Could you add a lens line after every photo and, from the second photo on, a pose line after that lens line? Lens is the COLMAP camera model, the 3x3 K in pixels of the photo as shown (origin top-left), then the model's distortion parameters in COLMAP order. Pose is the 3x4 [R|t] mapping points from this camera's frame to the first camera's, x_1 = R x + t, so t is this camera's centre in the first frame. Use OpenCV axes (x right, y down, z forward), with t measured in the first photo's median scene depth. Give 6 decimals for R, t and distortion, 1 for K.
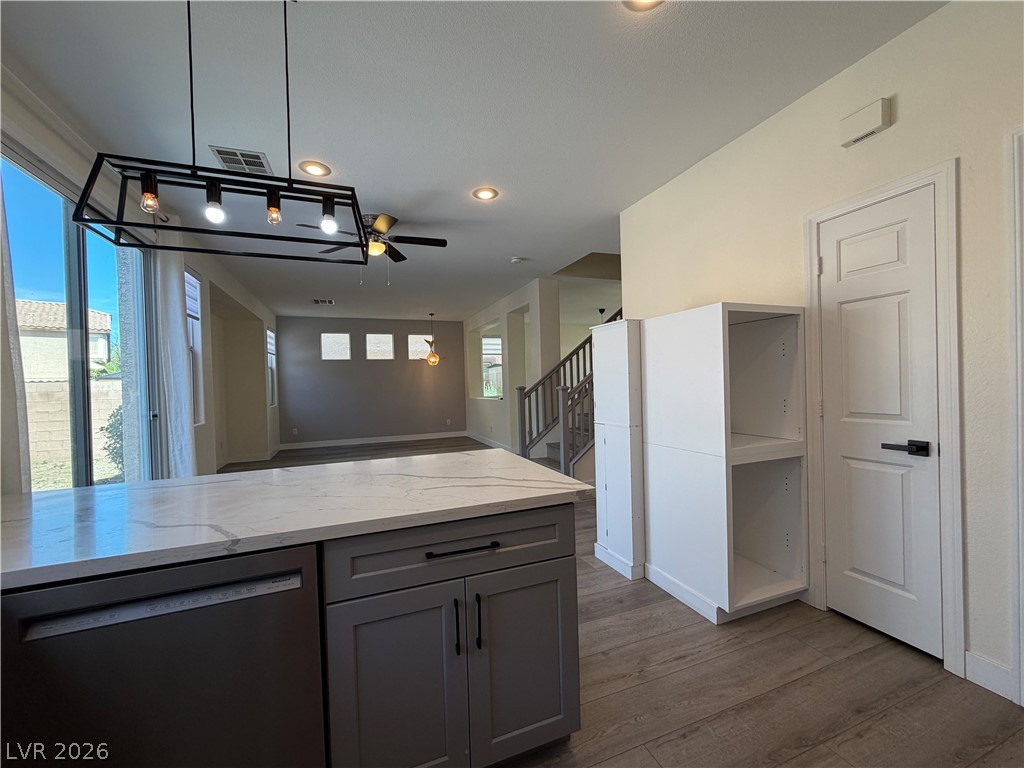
lens RADIAL K [[407.6, 0, 508.6], [0, 407.6, 385.7], [0, 0, 1]] dist [-0.001027, 0.000120]
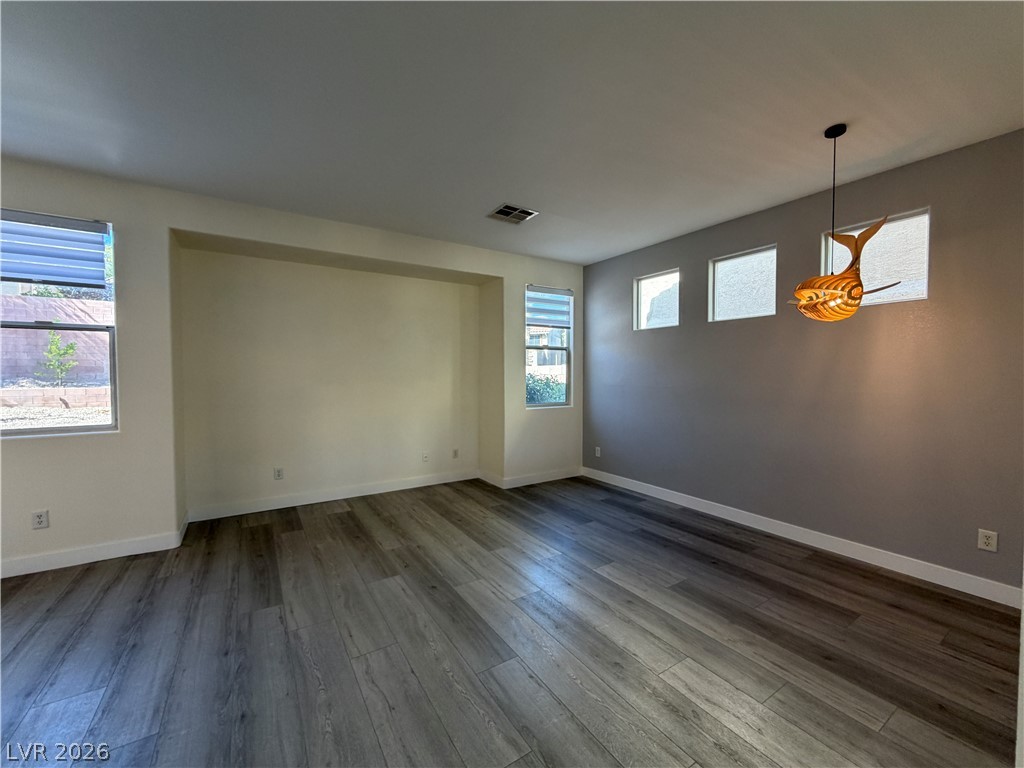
lens RADIAL K [[407.6, 0, 508.6], [0, 407.6, 385.7], [0, 0, 1]] dist [-0.001027, 0.000120]
pose [[0.190367, 0.062102, -0.979747, 0.041509], [-0.010020, 0.998068, 0.061317, -0.022081], [0.981662, -0.001856, 0.190622, 0.738685]]
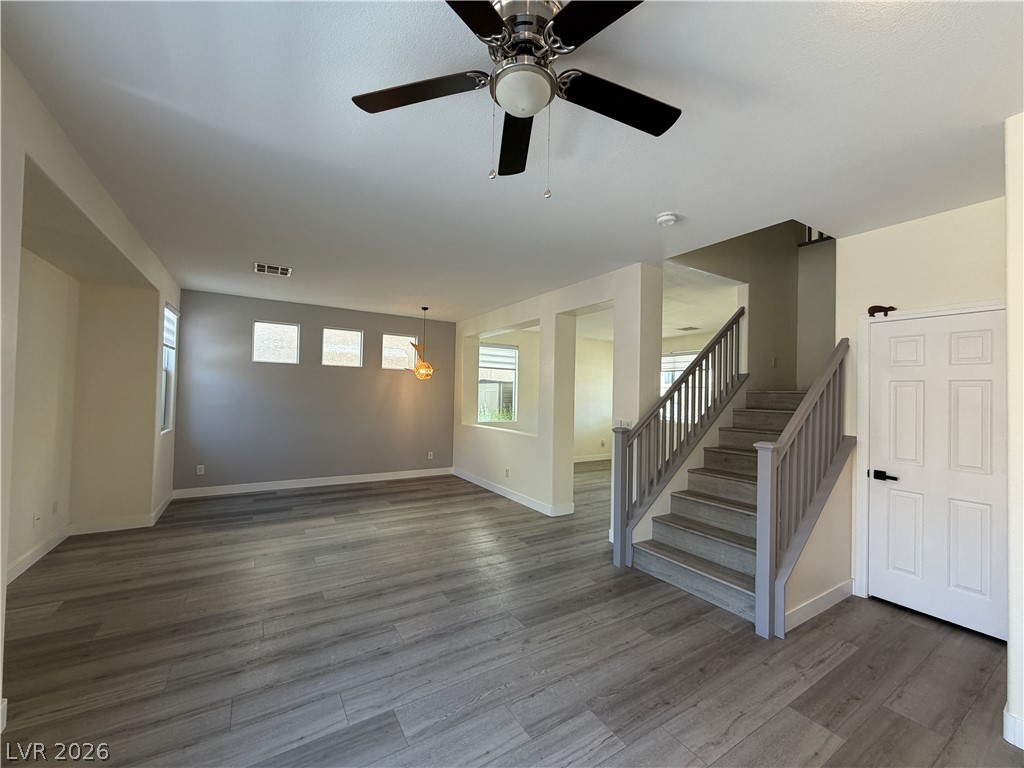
lens RADIAL K [[407.6, 0, 508.6], [0, 407.6, 385.7], [0, 0, 1]] dist [-0.001027, 0.000120]
pose [[0.981051, 0.053780, 0.186137, -0.171781], [-0.048235, 0.998251, -0.034194, -0.021381], [-0.187651, 0.024567, 0.981929, 0.271385]]
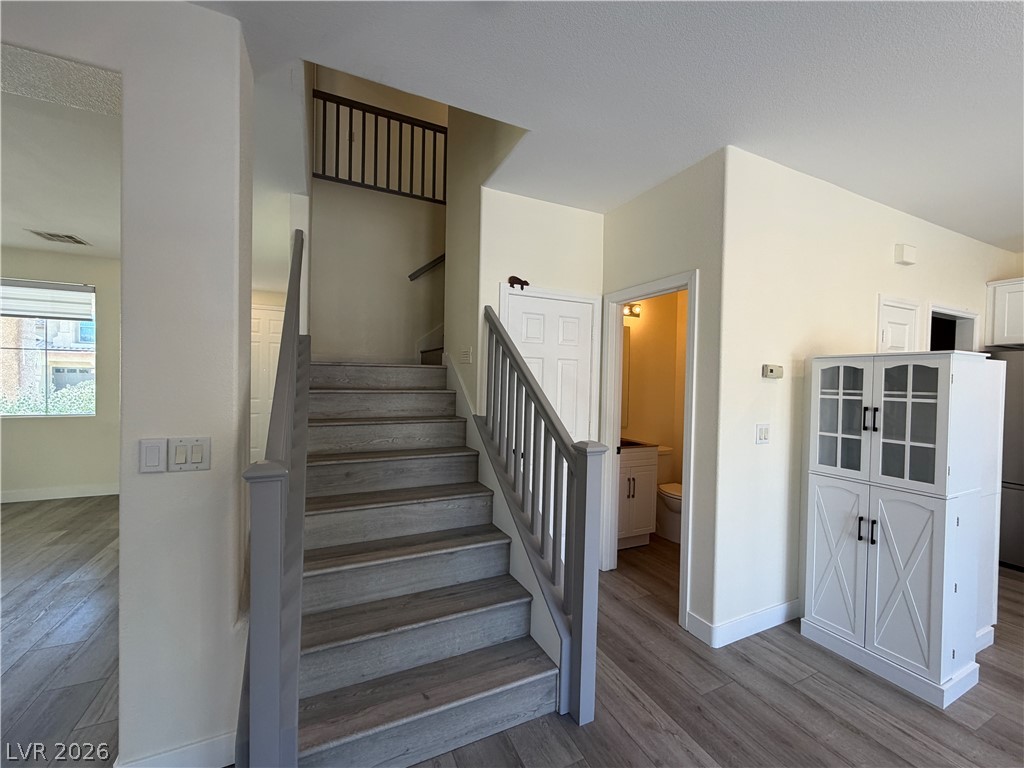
lens RADIAL K [[407.6, 0, 508.6], [0, 407.6, 385.7], [0, 0, 1]] dist [-0.001027, 0.000120]
pose [[-0.063983, 0.007084, 0.997926, -0.130121], [-0.011051, 0.999908, -0.007807, -0.025905], [-0.997890, -0.011528, -0.063899, 0.576775]]
